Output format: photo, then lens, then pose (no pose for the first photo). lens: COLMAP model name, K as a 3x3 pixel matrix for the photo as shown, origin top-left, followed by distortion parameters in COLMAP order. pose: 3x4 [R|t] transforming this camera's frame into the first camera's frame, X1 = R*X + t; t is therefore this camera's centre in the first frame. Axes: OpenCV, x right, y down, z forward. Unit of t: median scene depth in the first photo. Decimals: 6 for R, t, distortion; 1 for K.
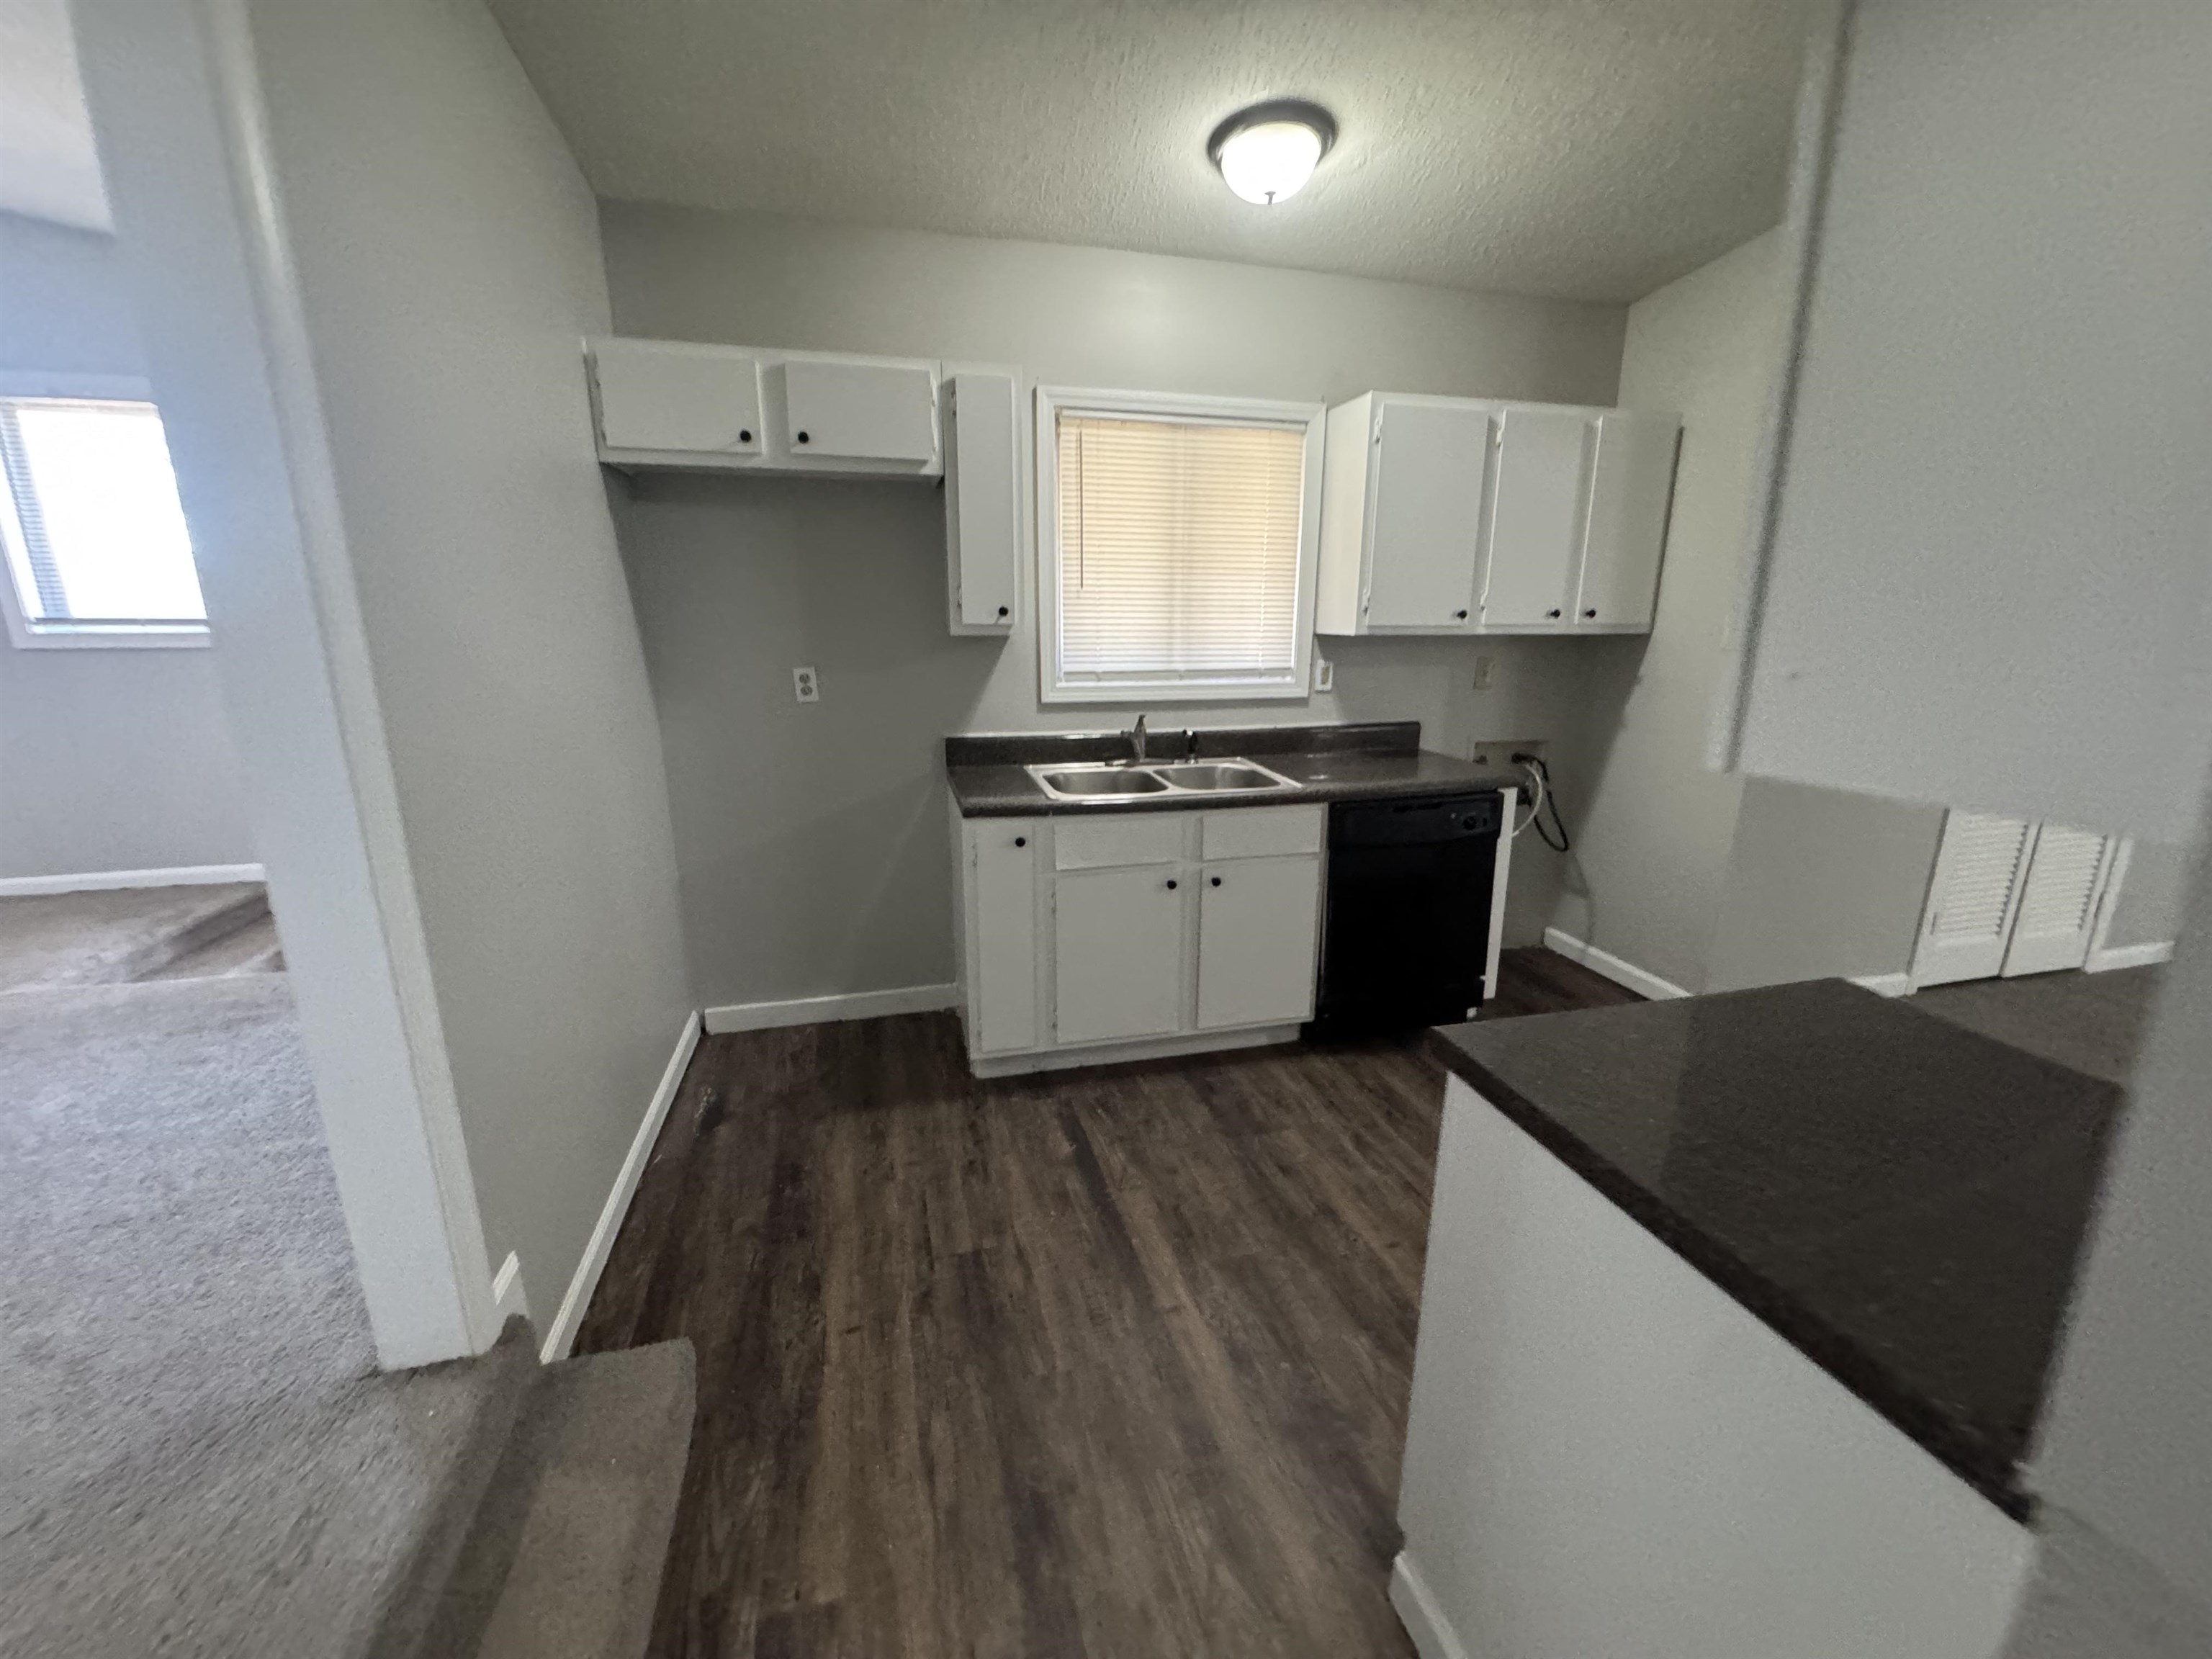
lens RADIAL K [[881.2, 0, 1106.0], [0, 881.2, 829.5], [0, 0, 1]] dist [-0.004329, -0.000254]
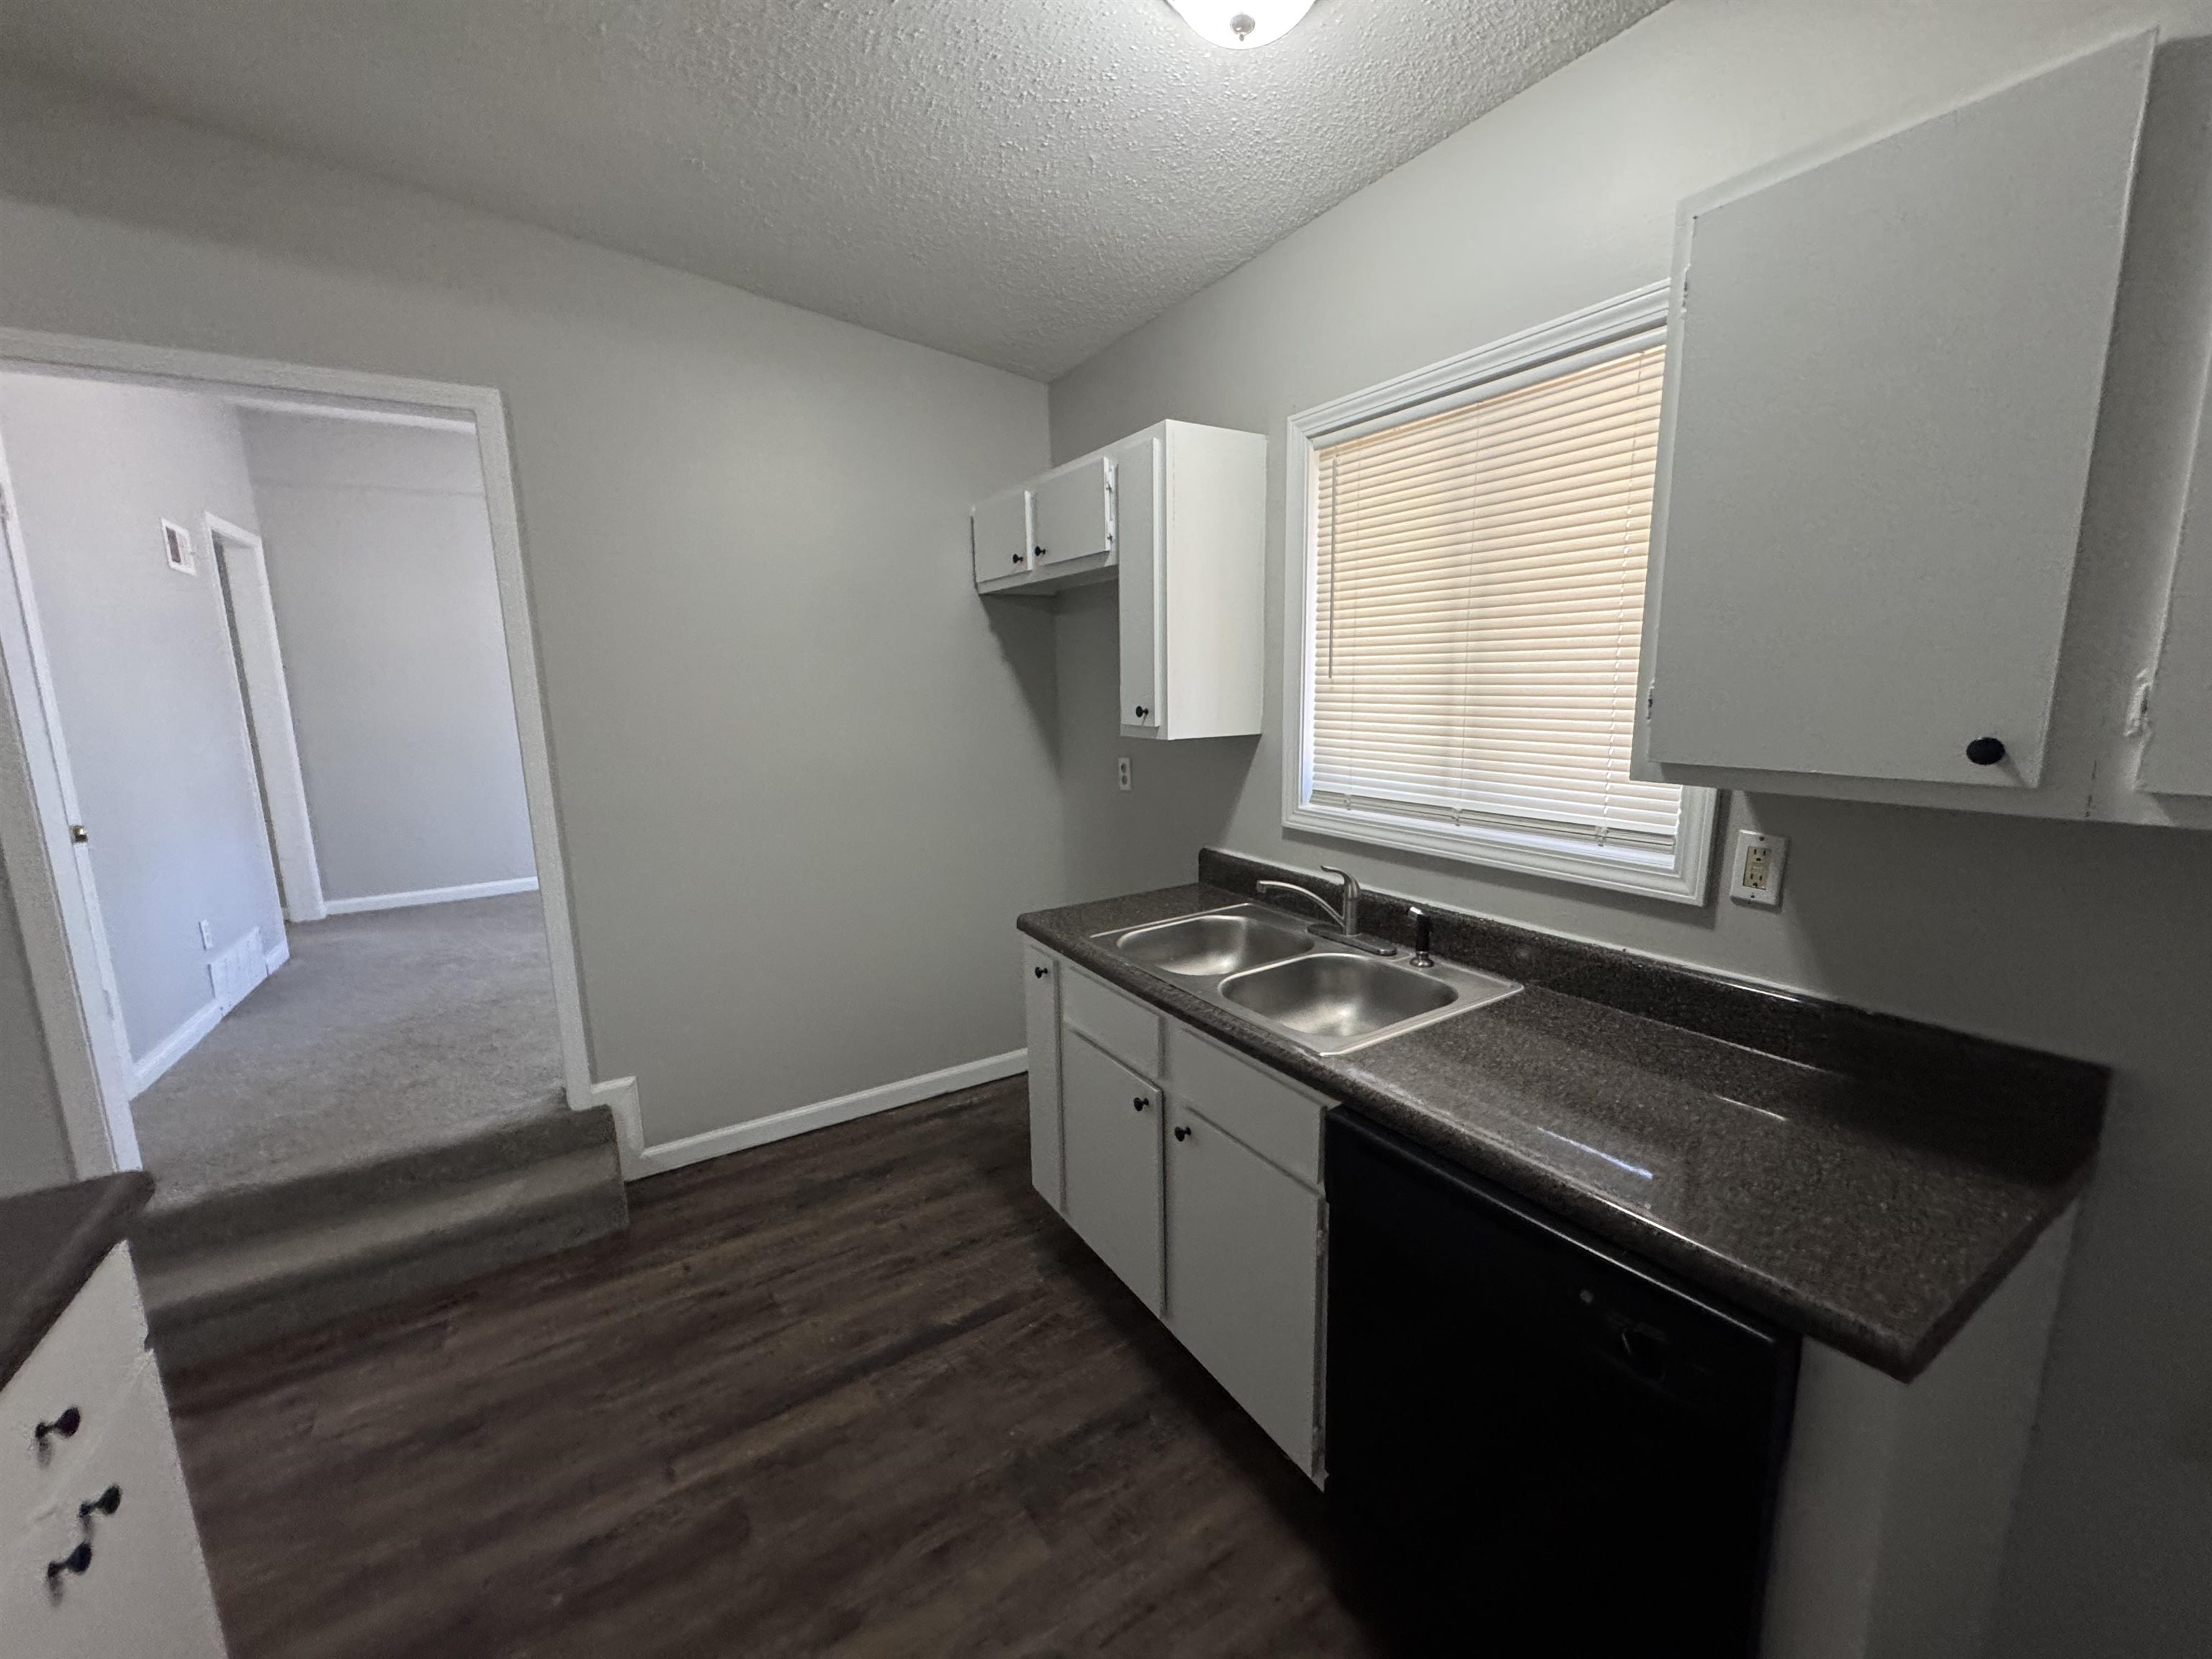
lens RADIAL K [[881.2, 0, 1106.0], [0, 881.2, 829.5], [0, 0, 1]] dist [-0.004329, -0.000254]
pose [[0.300848, 0.154547, -0.941066, 0.642067], [-0.208386, 0.973589, 0.093269, -0.194773], [0.930627, 0.168045, 0.325108, 0.662770]]
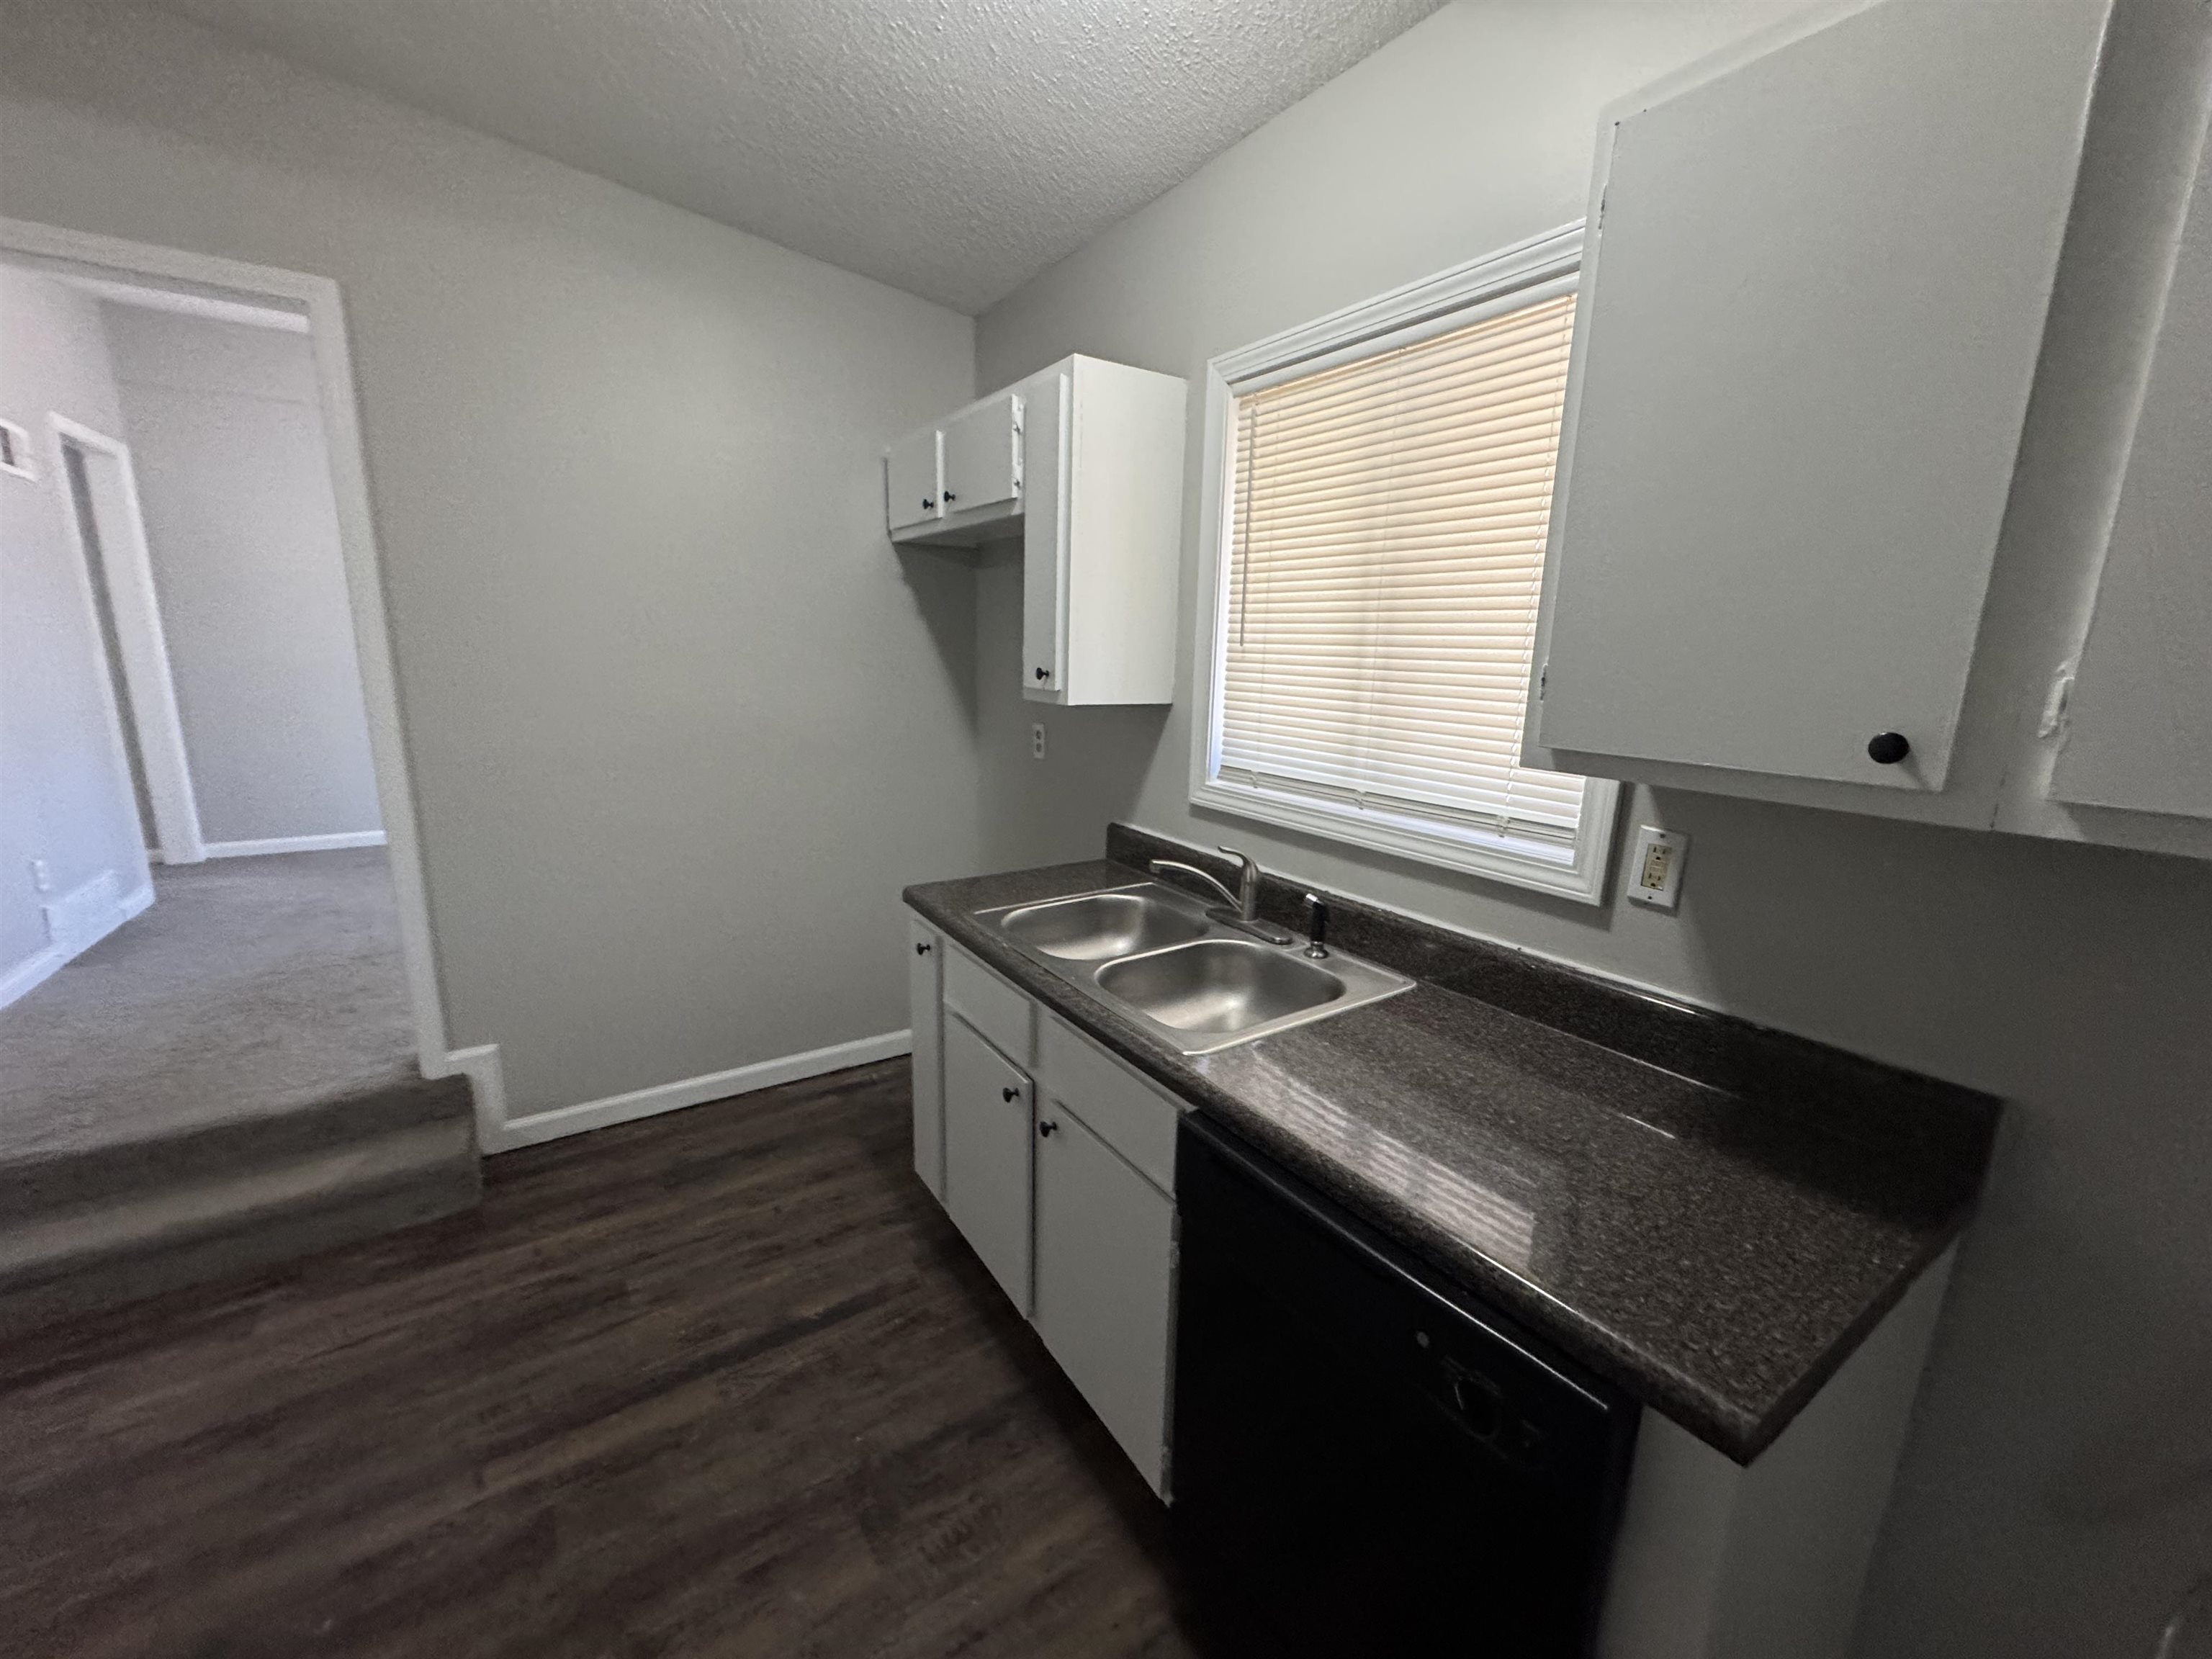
lens RADIAL K [[883.6, 0, 1106.0], [0, 883.6, 829.5], [0, 0, 1]] dist [-0.004517, -0.000132]
pose [[0.331570, 0.197881, -0.922445, 0.615724], [-0.249145, 0.961411, 0.116685, -0.204942], [0.909938, 0.191133, 0.368077, 0.733268]]
